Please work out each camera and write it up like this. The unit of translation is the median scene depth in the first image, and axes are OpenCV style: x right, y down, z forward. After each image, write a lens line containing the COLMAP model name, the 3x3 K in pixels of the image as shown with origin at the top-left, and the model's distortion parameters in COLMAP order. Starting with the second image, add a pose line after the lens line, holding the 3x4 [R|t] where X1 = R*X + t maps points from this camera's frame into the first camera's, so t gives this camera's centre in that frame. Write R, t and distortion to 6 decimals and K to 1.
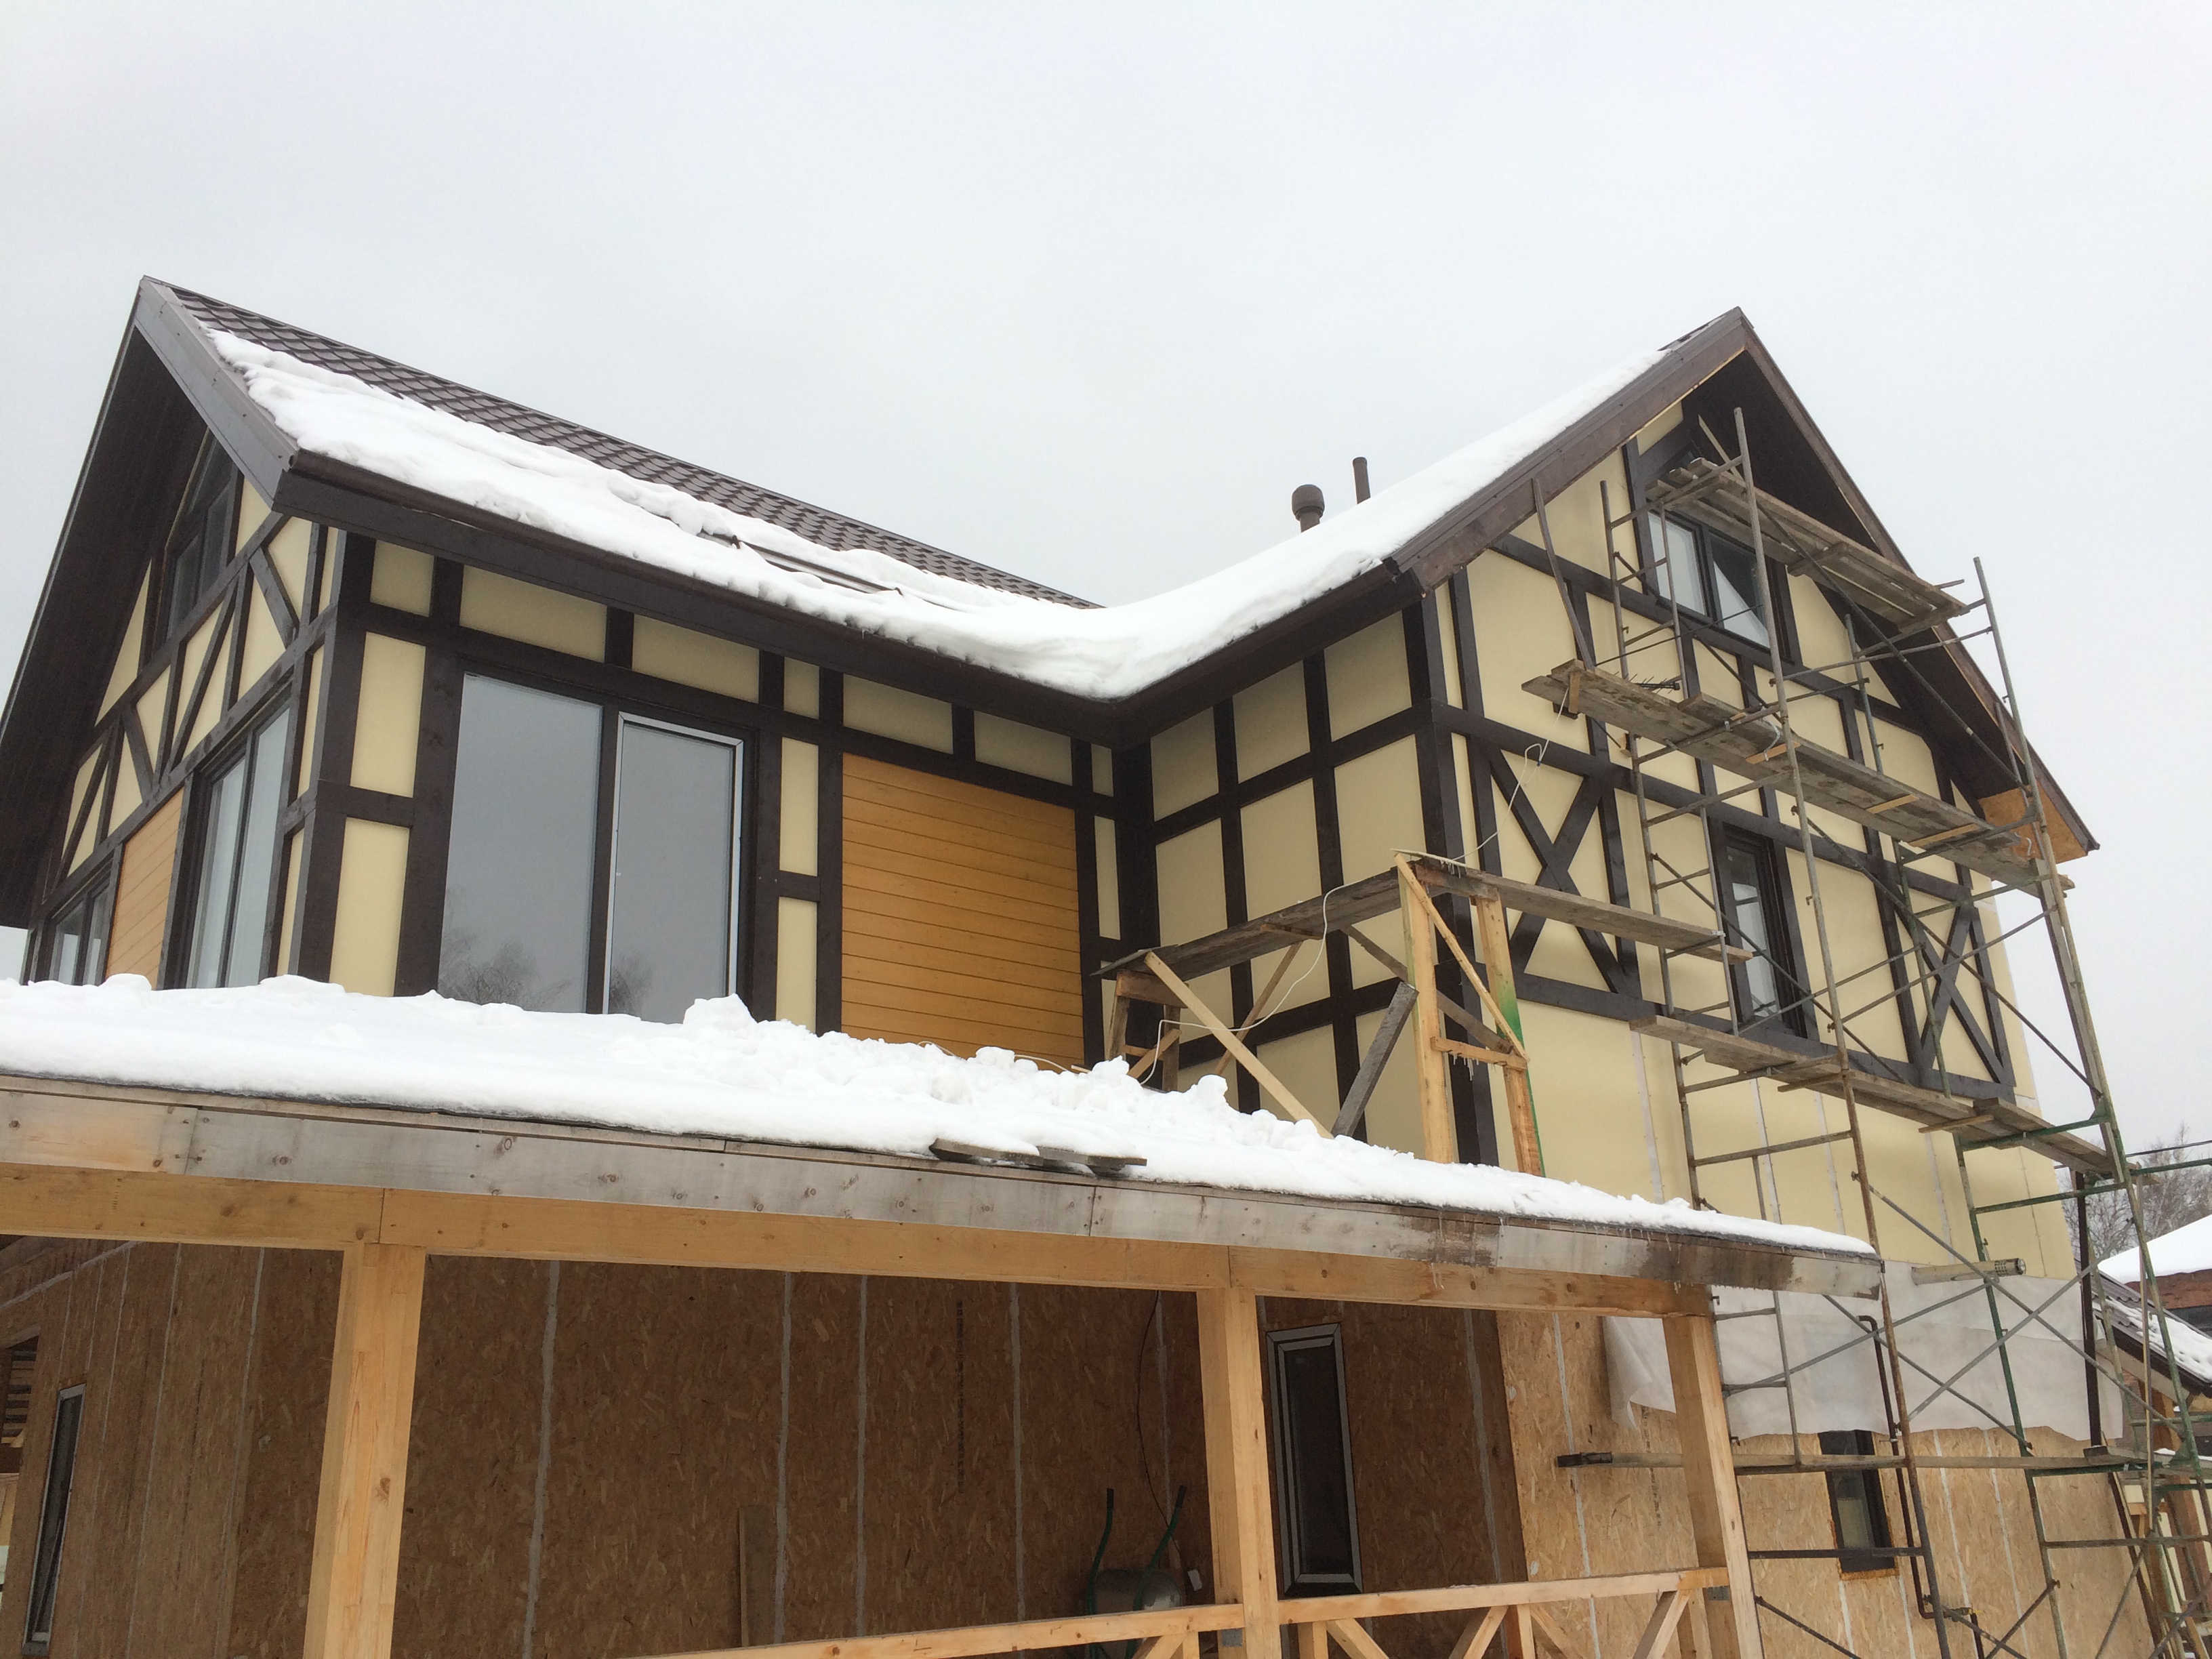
lens RADIAL K [[1886.9, 0, 1093.6], [0, 1886.9, 830.0], [0, 0, 1]] dist [0.088720, -0.123859]
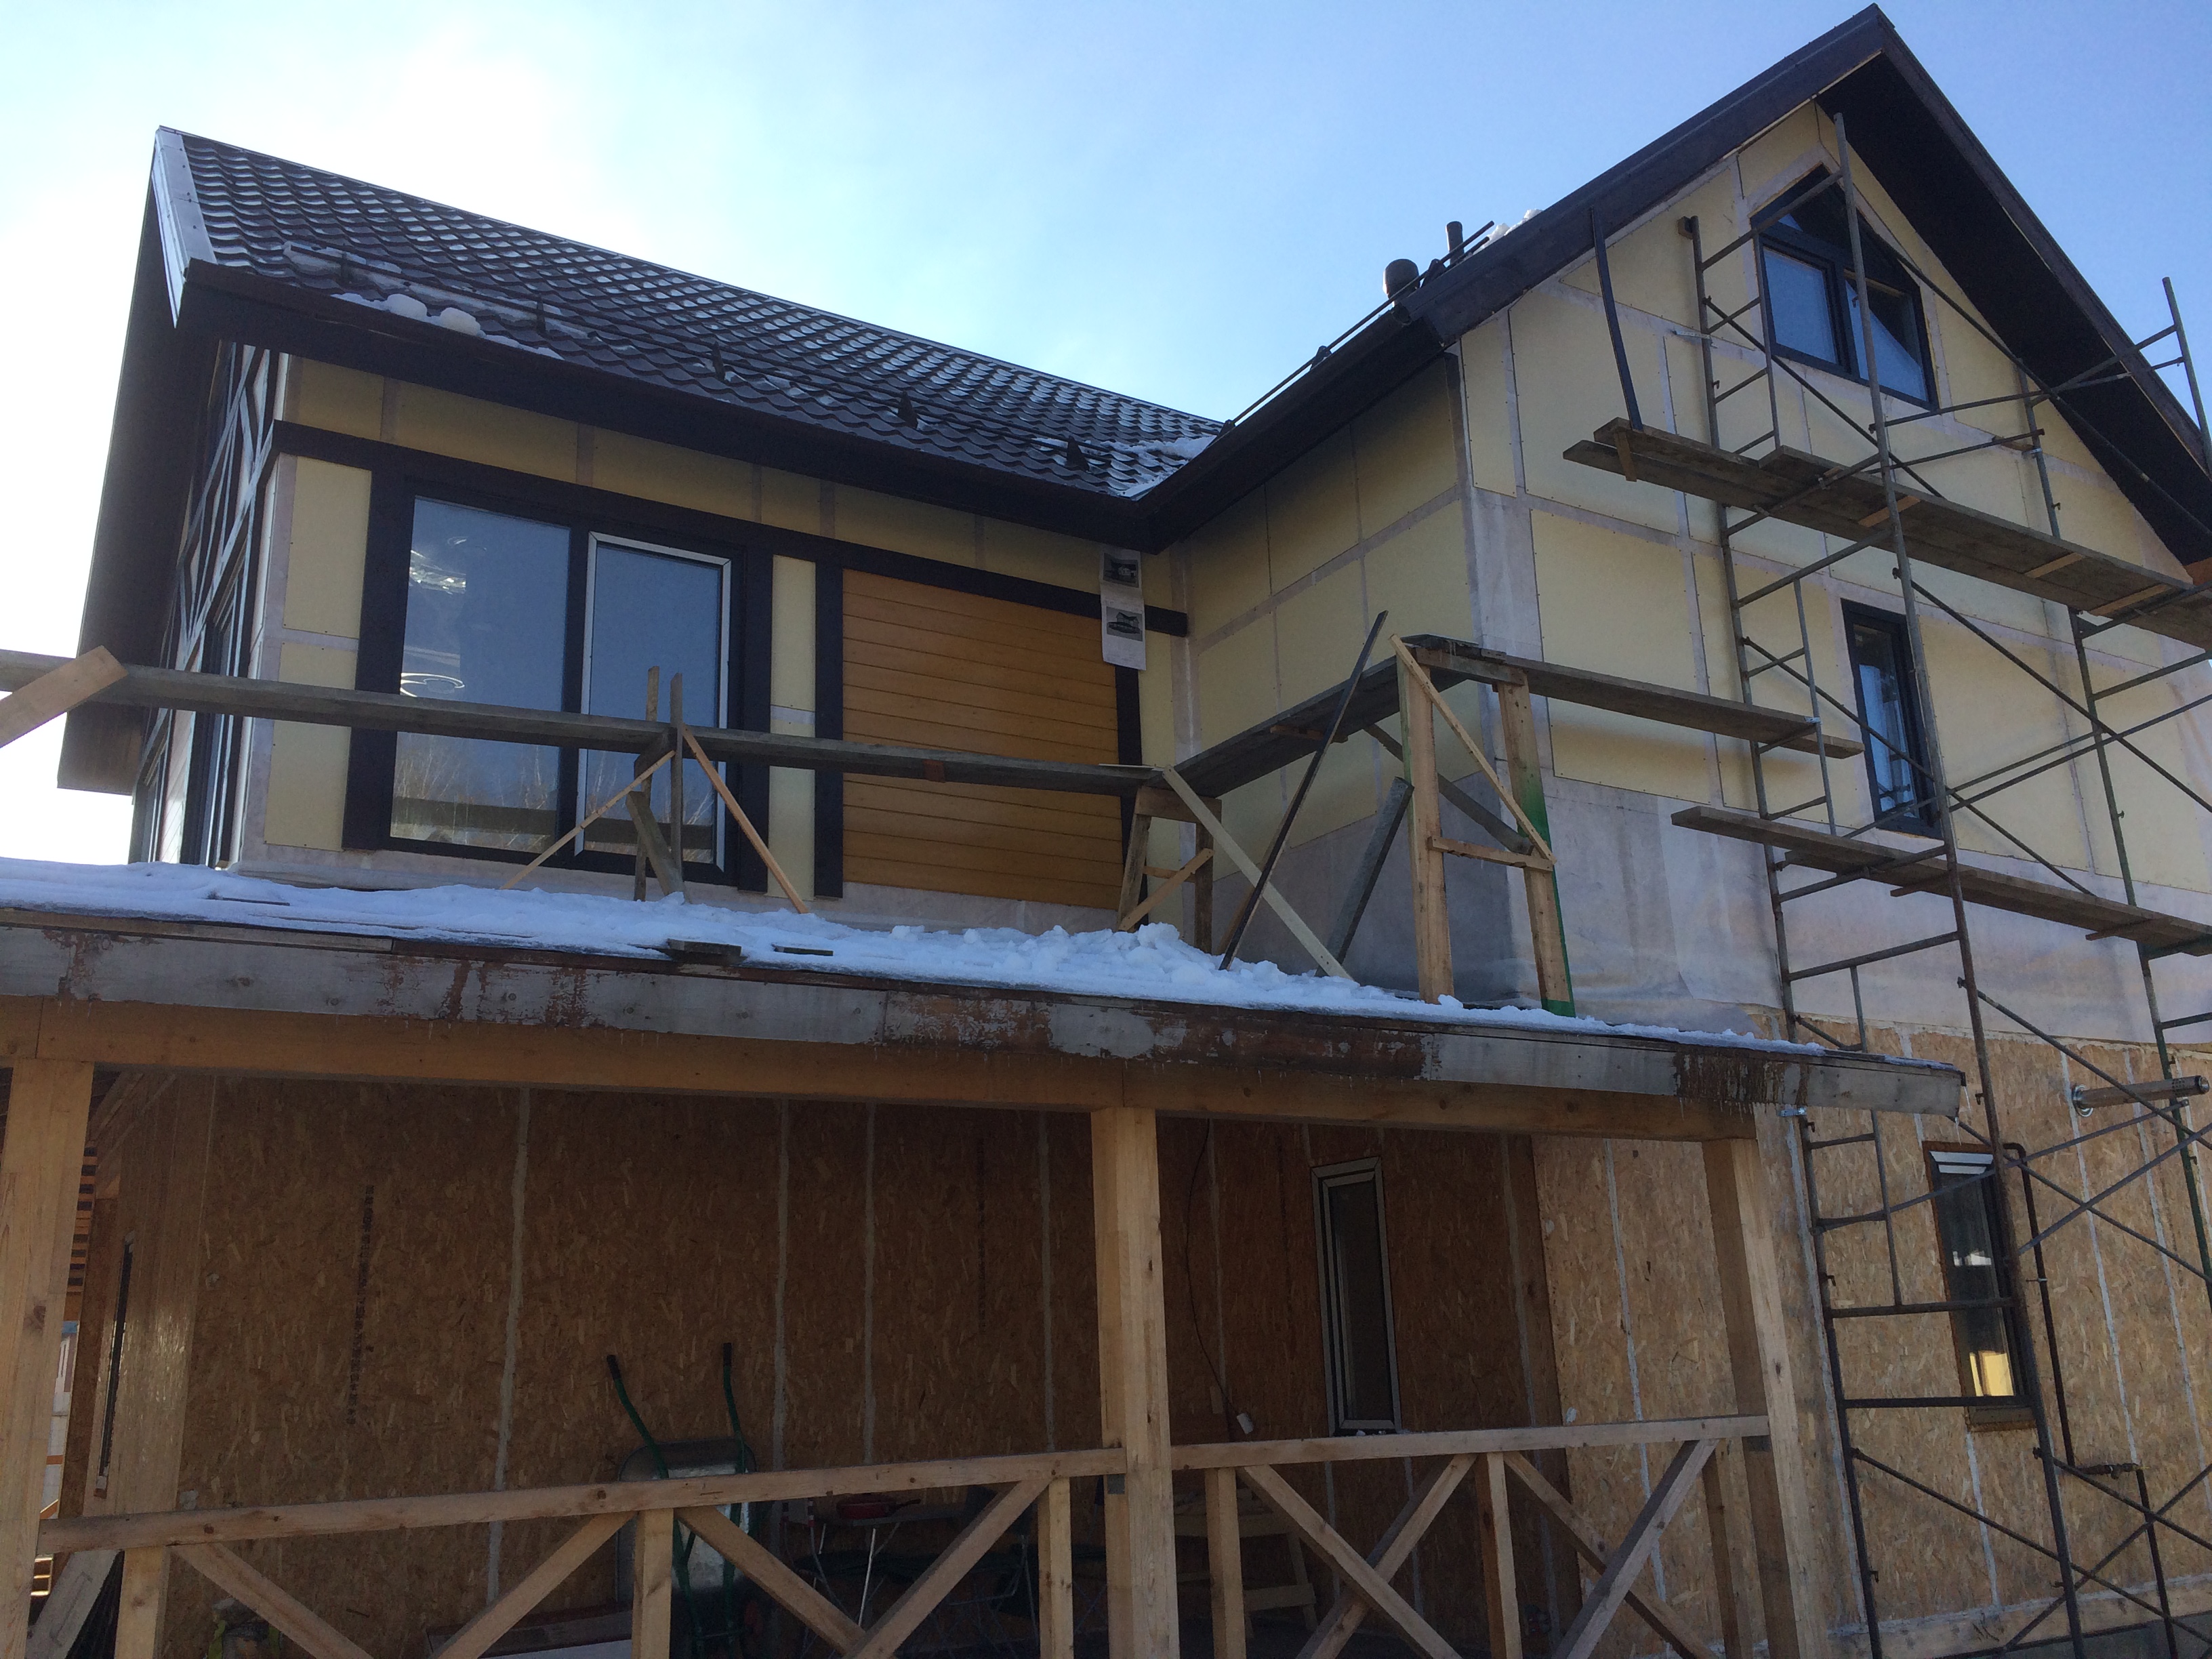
lens RADIAL K [[1884.9, 0, 1089.6], [0, 1884.9, 839.3], [0, 0, 1]] dist [0.085223, -0.123618]
pose [[0.988887, -0.035609, -0.144340, 0.125279], [0.046301, 0.996372, 0.071407, 0.033201], [0.141274, -0.077296, 0.986948, 0.082900]]
